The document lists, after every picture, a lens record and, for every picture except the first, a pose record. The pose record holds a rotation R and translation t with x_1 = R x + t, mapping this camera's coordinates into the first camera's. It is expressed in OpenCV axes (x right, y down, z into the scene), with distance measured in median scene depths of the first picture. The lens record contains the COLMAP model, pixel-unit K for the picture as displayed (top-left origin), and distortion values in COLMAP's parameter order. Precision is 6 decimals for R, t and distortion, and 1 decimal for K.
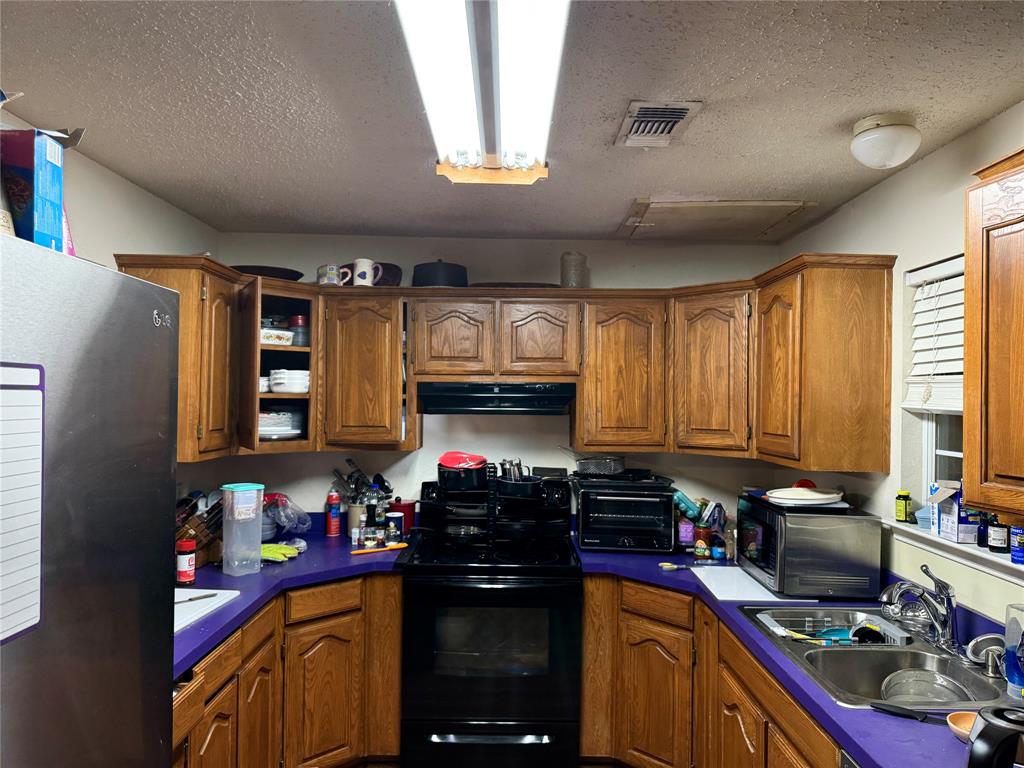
lens RADIAL K [[726.2, 0, 515.0], [0, 726.2, 384.5], [0, 0, 1]] dist [0.162681, -0.331757]
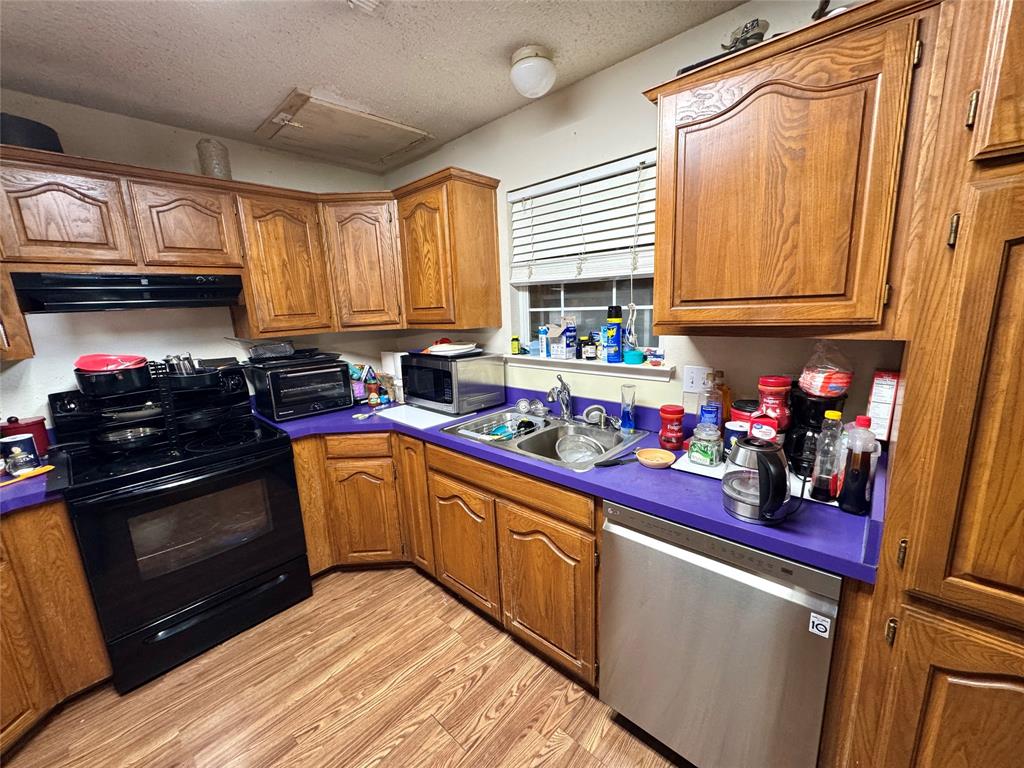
lens RADIAL K [[408.4, 0, 514.3], [0, 408.4, 383.5], [0, 0, 1]] dist [-0.001783, 0.000080]
pose [[0.677895, -0.182009, 0.712271, -0.104075], [0.037894, 0.976231, 0.213394, 0.042537], [-0.734181, -0.117668, 0.668680, 0.299065]]
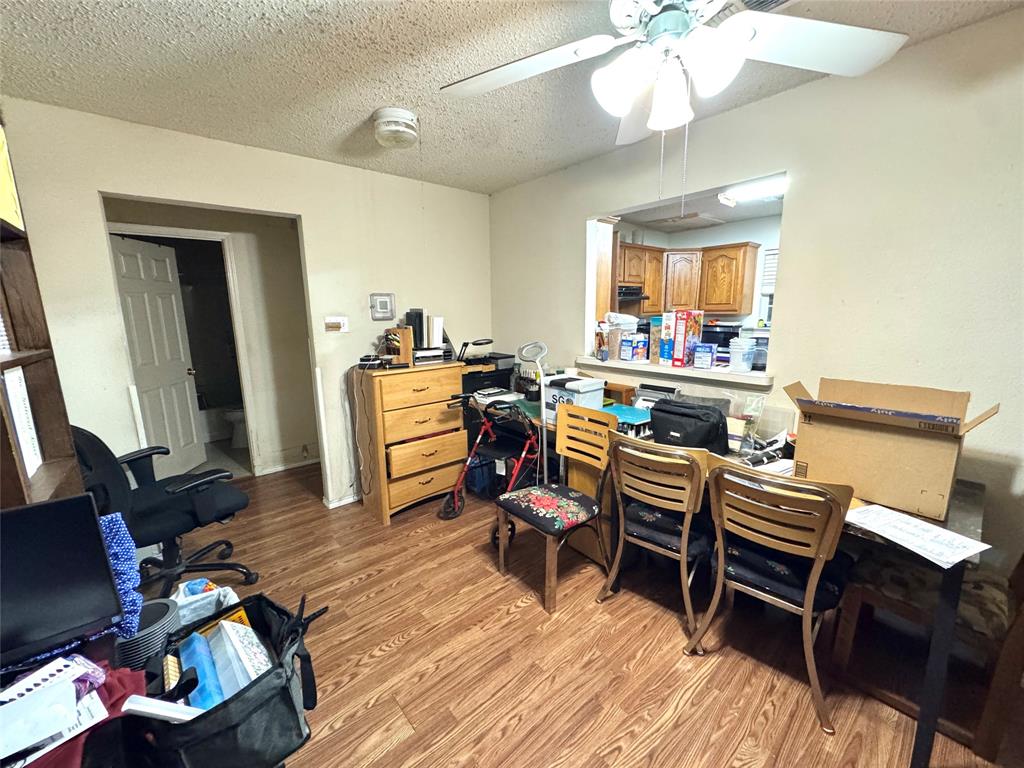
lens RADIAL K [[408.4, 0, 514.3], [0, 408.4, 383.5], [0, 0, 1]] dist [-0.001783, 0.000080]
pose [[0.756856, -0.142559, 0.637845, -1.195662], [0.010454, 0.978438, 0.206277, 0.030283], [-0.653498, -0.149454, 0.742027, 0.238884]]
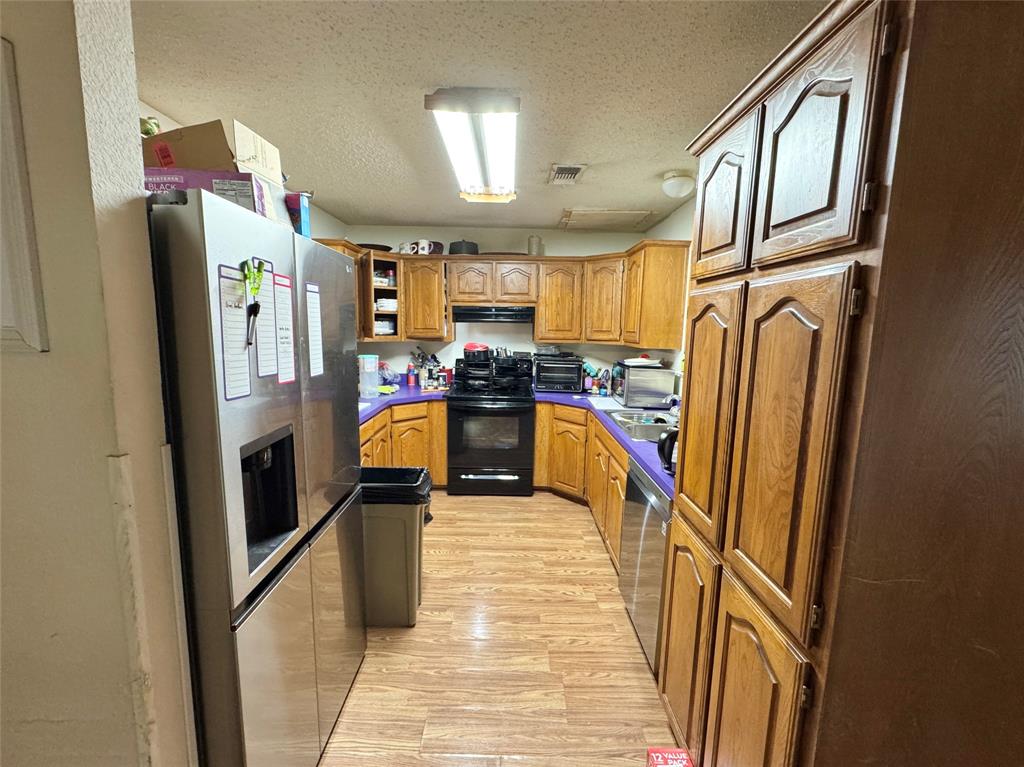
lens RADIAL K [[443.8, 0, 512.0], [0, 443.8, 383.5], [0, 0, 1]] dist [-0.001009, -0.000008]
pose [[0.999976, 0.005167, -0.004625, 0.030891], [-0.004404, 0.988376, 0.151966, 0.021501], [0.005356, -0.151942, 0.988375, -0.194659]]
